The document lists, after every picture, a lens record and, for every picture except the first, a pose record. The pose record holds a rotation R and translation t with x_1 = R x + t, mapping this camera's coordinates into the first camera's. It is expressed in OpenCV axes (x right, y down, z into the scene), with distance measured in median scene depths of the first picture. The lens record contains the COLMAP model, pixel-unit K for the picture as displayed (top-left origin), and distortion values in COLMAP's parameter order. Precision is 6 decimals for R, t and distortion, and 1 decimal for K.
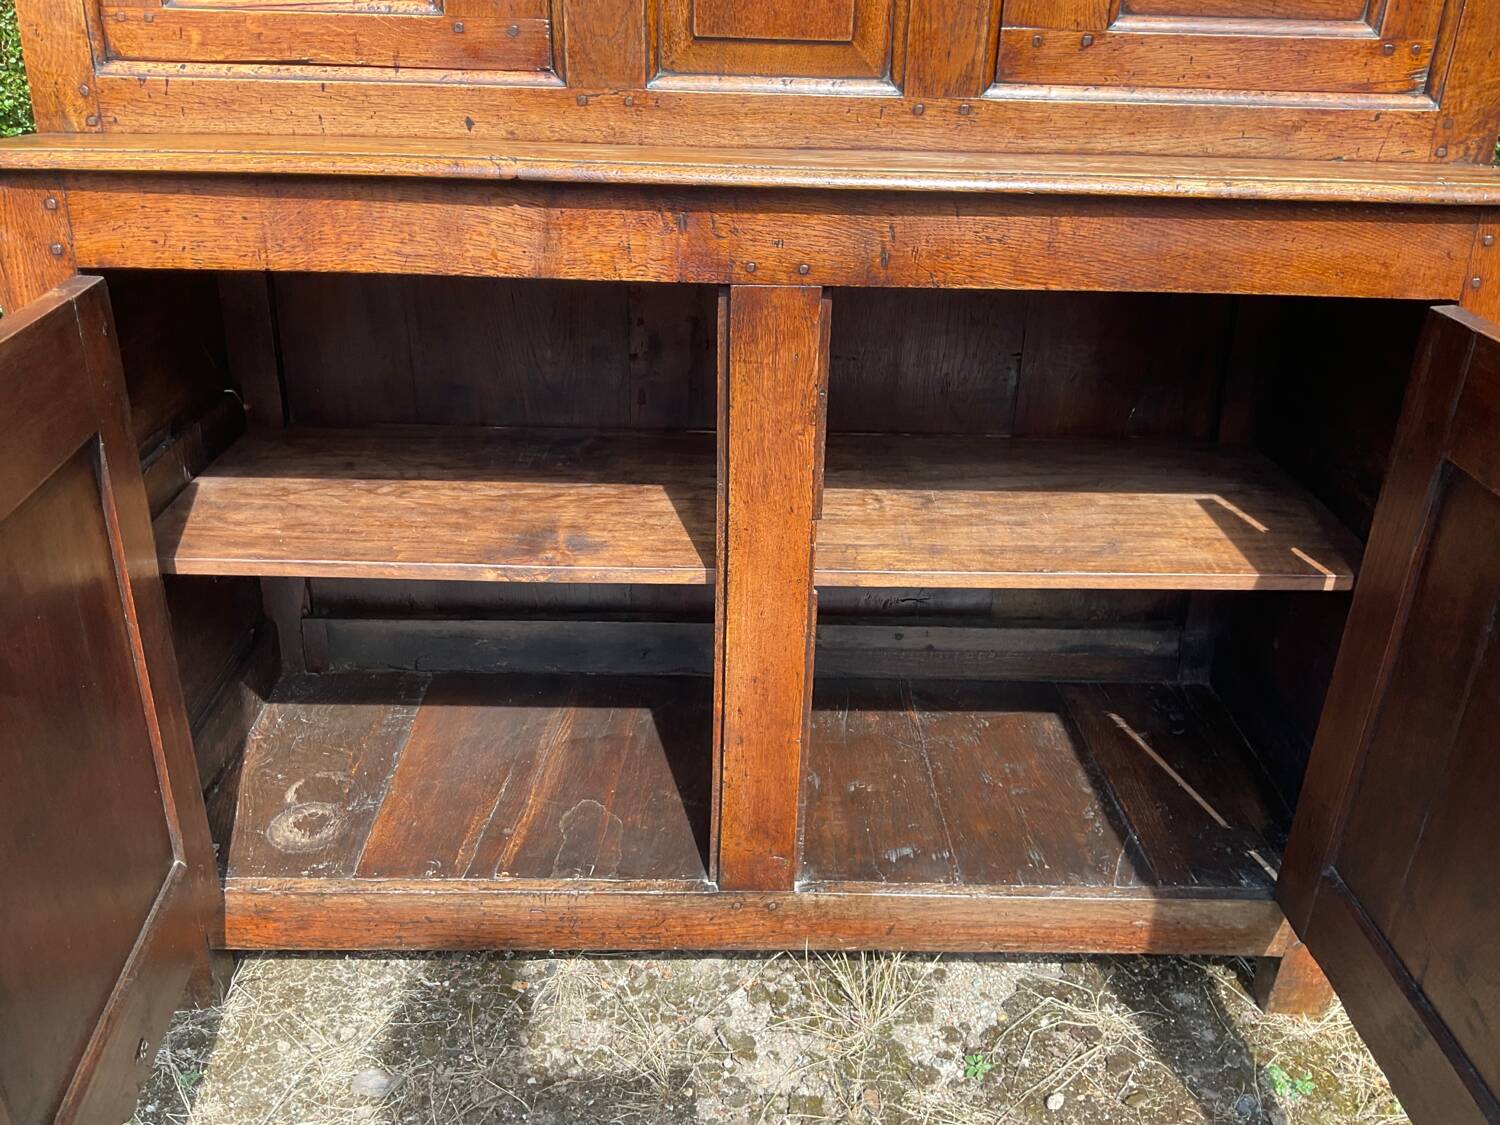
lens RADIAL K [[1250.3, 0, 741.0], [0, 1250.3, 568.3], [0, 0, 1]] dist [0.094380, -0.183753]
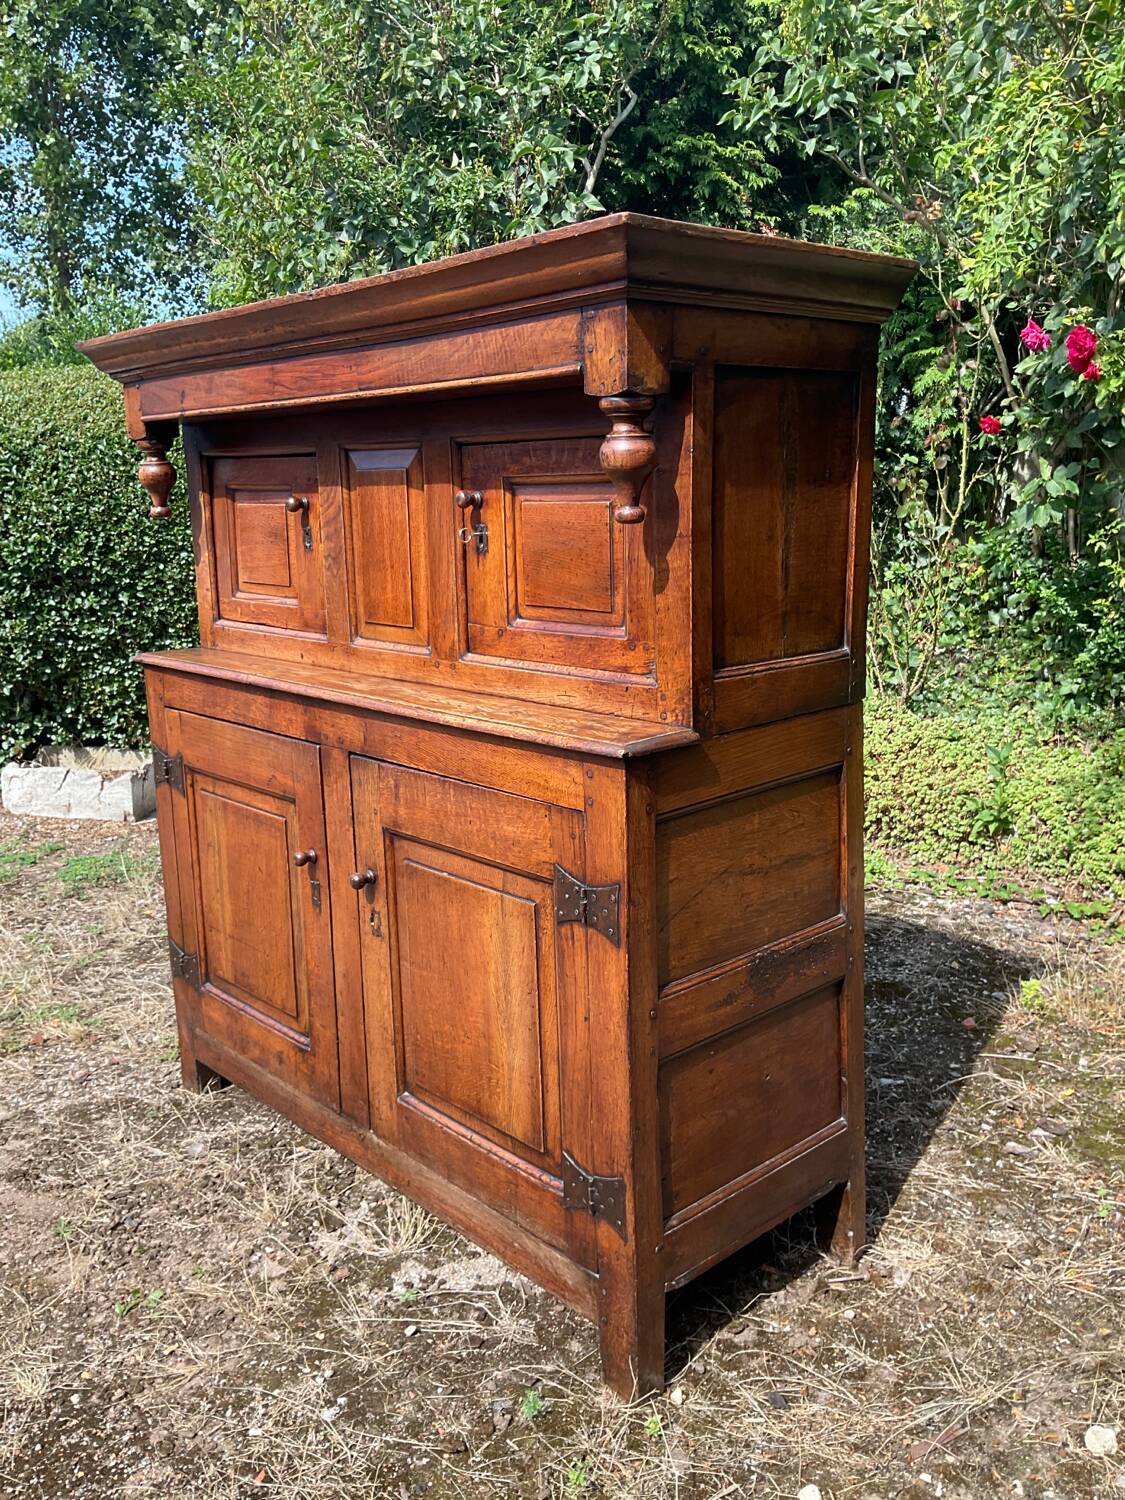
lens RADIAL K [[1250.3, 0, 561.6], [0, 1250.3, 740.4], [0, 0, 1]] dist [0.094380, -0.183753]
pose [[0.667093, 0.111679, -0.736556, 1.558018], [-0.278085, 0.954564, -0.107126, -0.123621], [0.691126, 0.276288, 0.667840, -0.016372]]
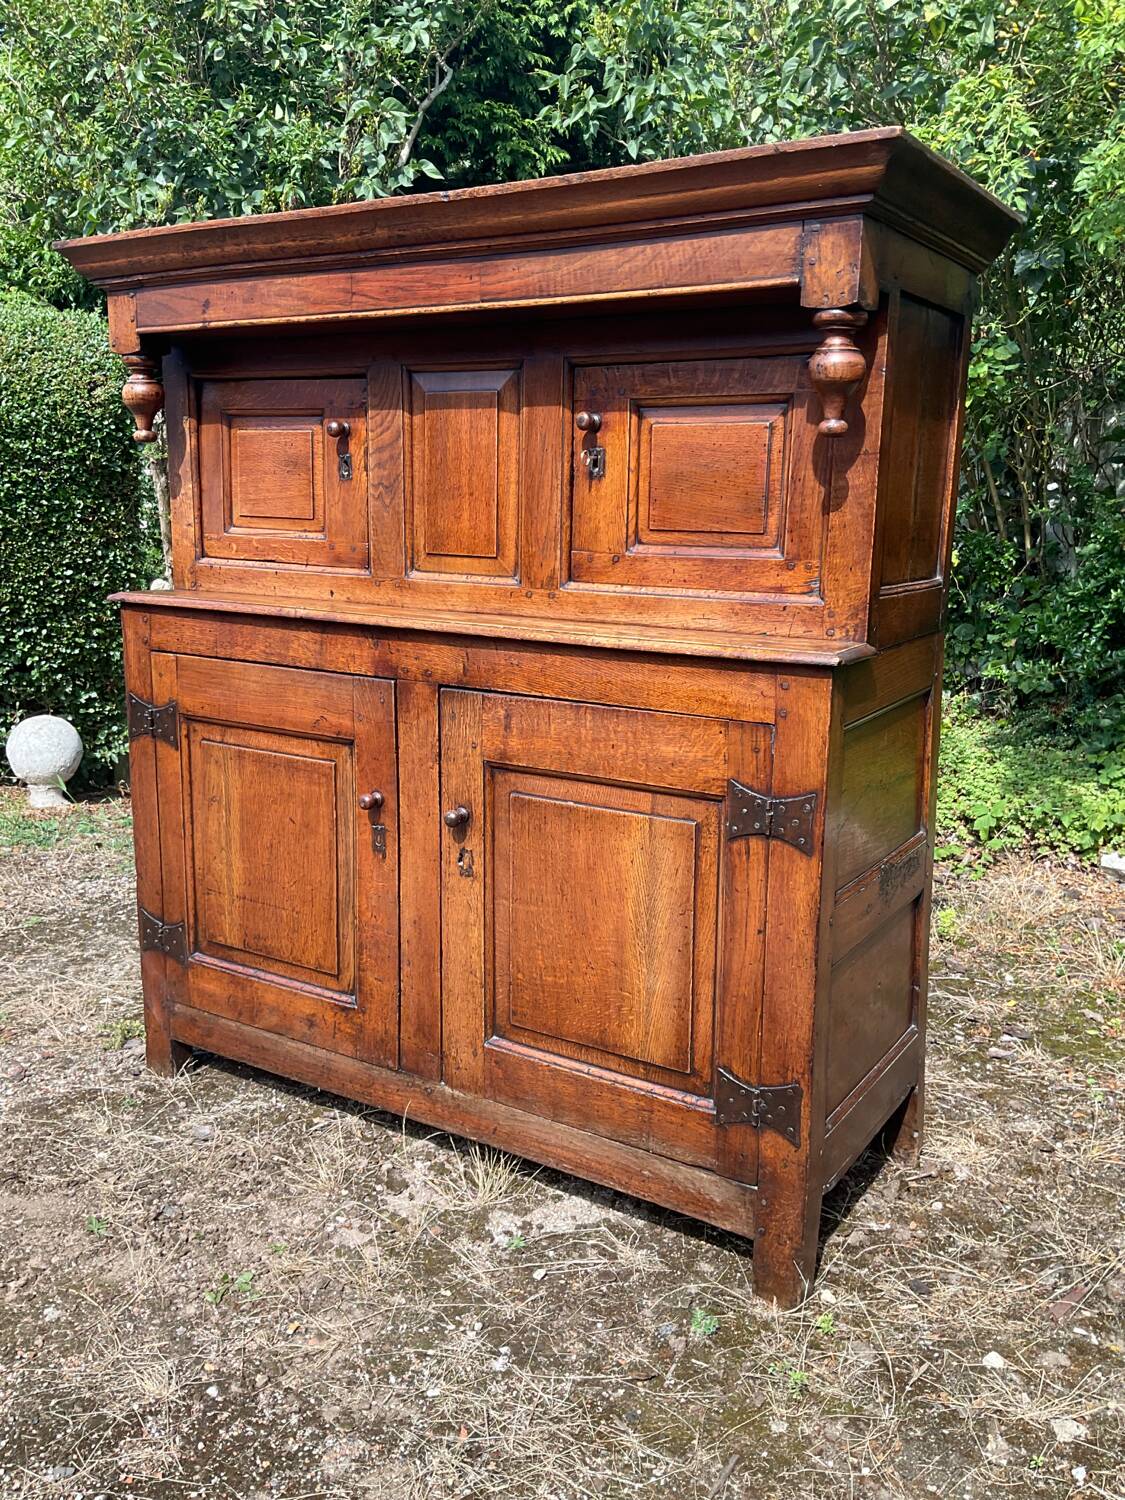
lens RADIAL K [[1250.3, 0, 560.8], [0, 1250.3, 740.6], [0, 0, 1]] dist [0.094380, -0.183753]
pose [[0.840426, 0.096048, -0.533347, 1.107689], [-0.222975, 0.958290, -0.178781, 0.123047], [0.493929, 0.269175, 0.826788, -0.334648]]
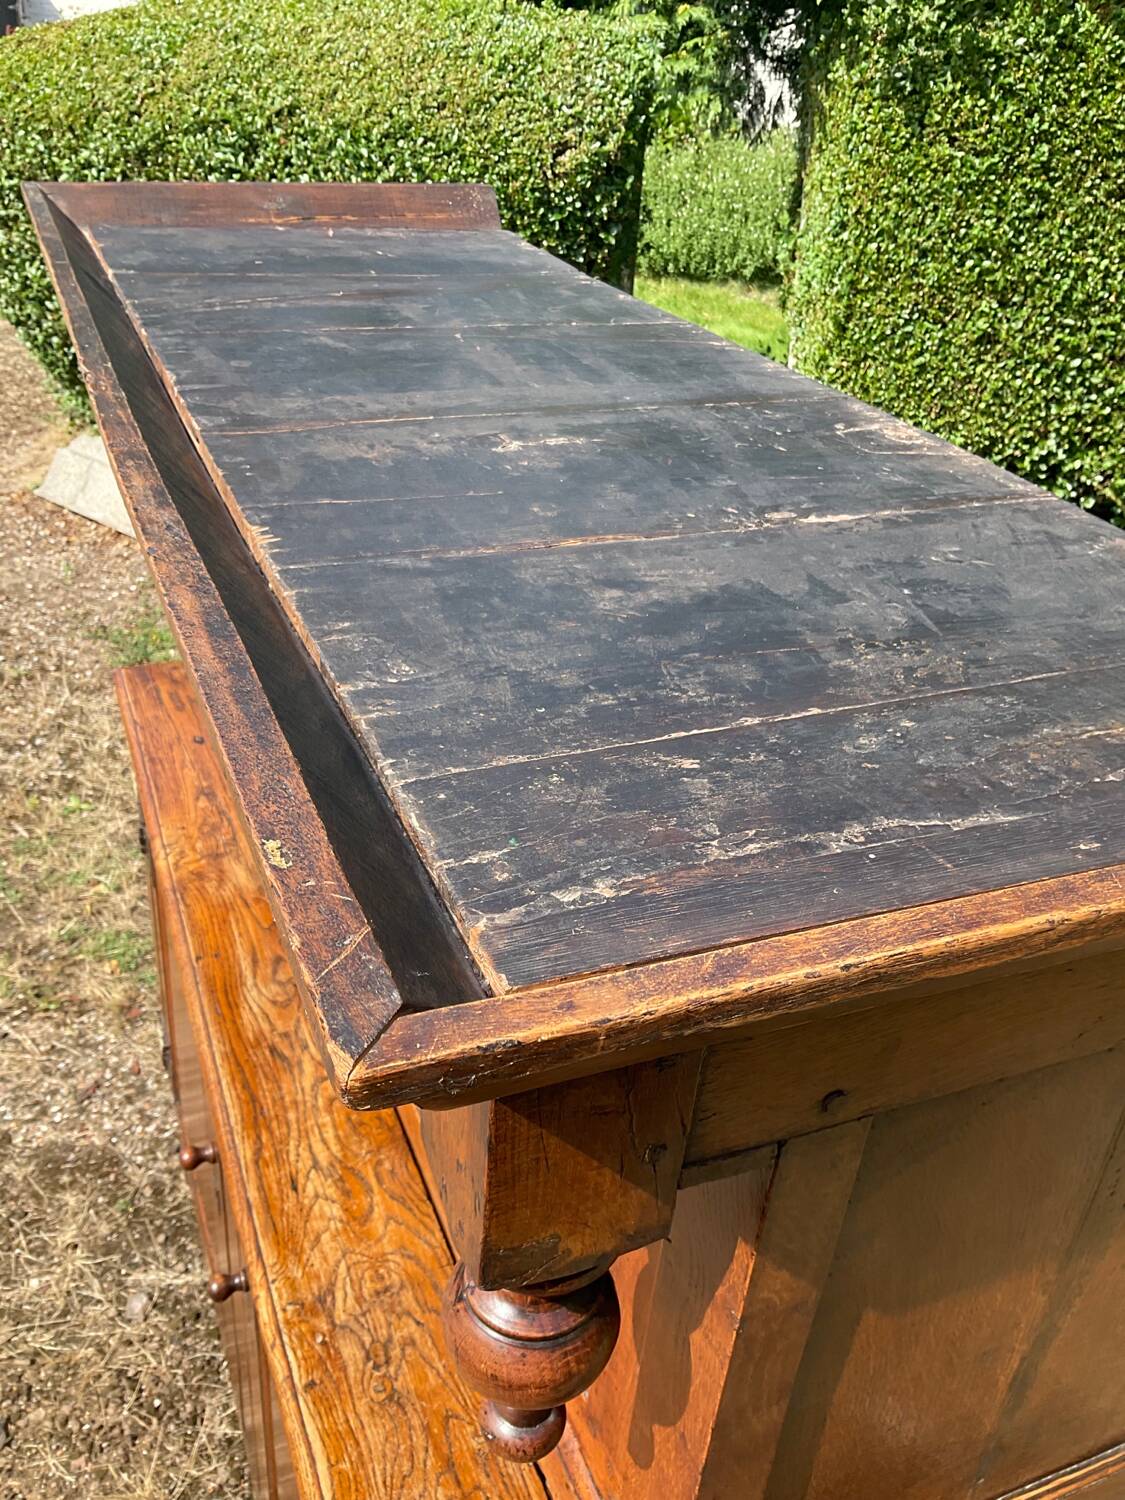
lens RADIAL K [[1250.3, 0, 558.1], [0, 1250.3, 741.1], [0, 0, 1]] dist [0.094380, -0.183753]
pose [[0.369877, 0.467644, -0.802807, 0.855560], [-0.447206, 0.847015, 0.287354, -0.878794], [0.814369, 0.252734, 0.522425, 0.564572]]
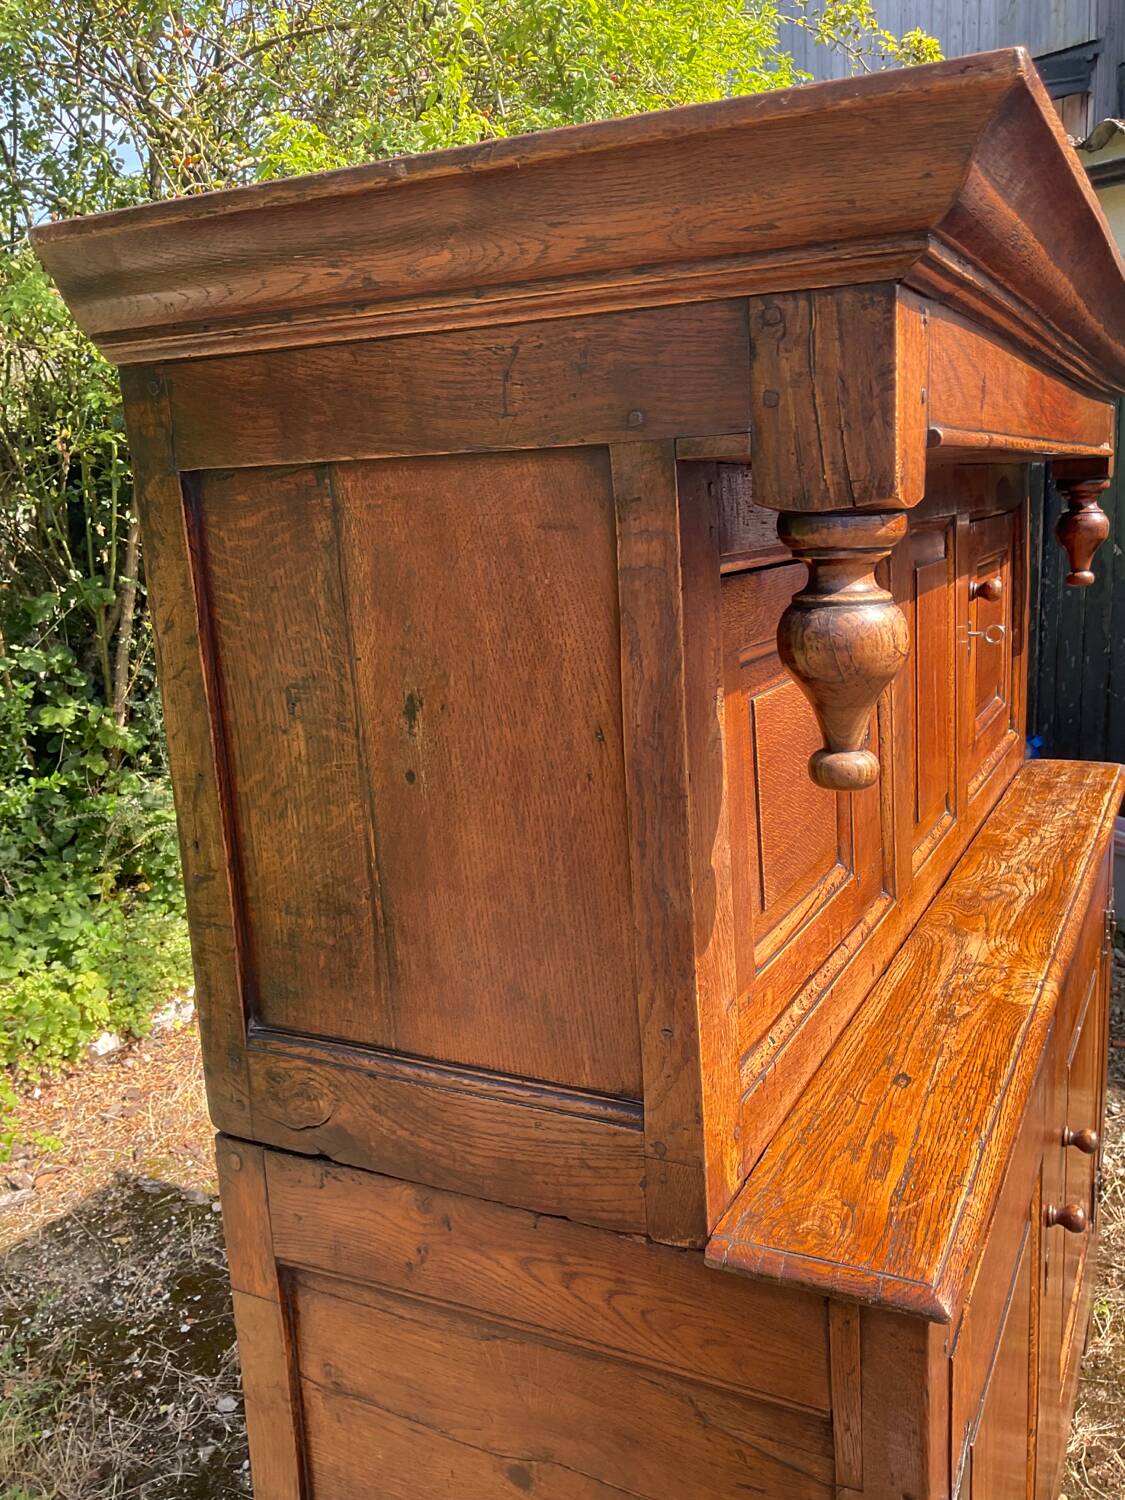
lens RADIAL K [[1252.3, 0, 557.2], [0, 1252.3, 742.6], [0, 0, 1]] dist [0.076855, -0.139265]
pose [[0.471836, -0.216385, 0.854721, -1.099277], [0.430484, 0.902552, -0.009147, -0.599737], [-0.769451, 0.372260, 0.519007, 0.629612]]
